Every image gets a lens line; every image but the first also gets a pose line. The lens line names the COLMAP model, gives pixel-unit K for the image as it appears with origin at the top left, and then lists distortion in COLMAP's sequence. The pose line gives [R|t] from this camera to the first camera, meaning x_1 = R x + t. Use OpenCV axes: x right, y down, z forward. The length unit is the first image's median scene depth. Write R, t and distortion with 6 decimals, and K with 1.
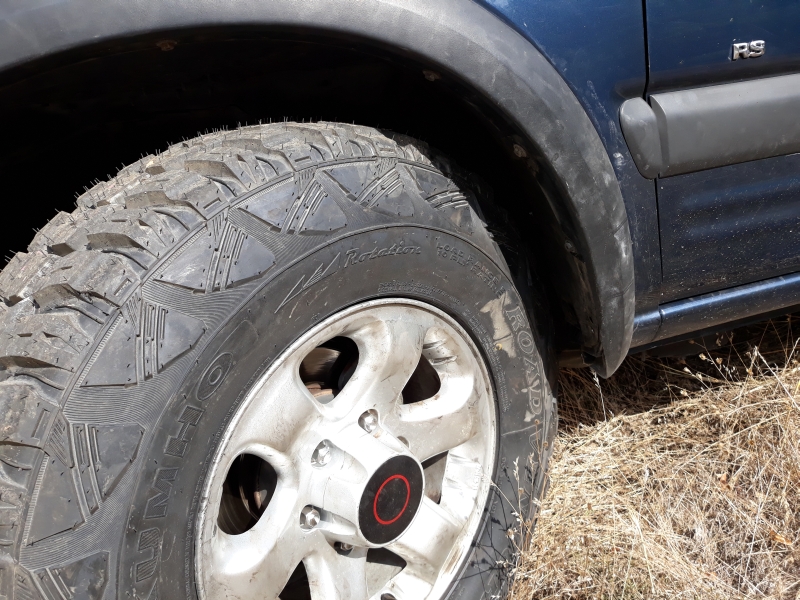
lens RADIAL K [[667.8, 0, 417.0], [0, 667.8, 299.9], [0, 0, 1]] dist [0.097481, -0.196127]
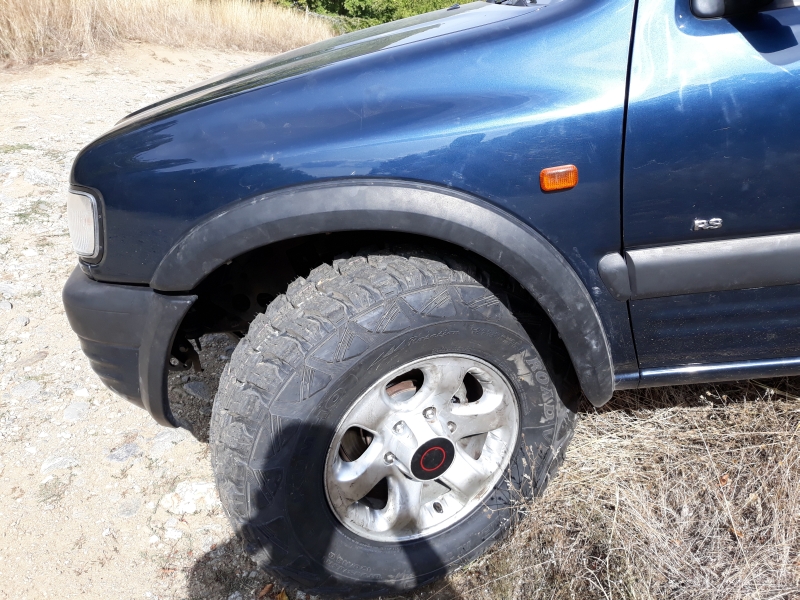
lens RADIAL K [[667.8, 0, 417.0], [0, 667.8, 299.9], [0, 0, 1]] dist [0.097481, -0.196127]
pose [[0.939433, 0.158214, -0.304031, 0.386921], [-0.097923, 0.974002, 0.204283, -0.466401], [0.328447, -0.162138, 0.930502, -0.600701]]
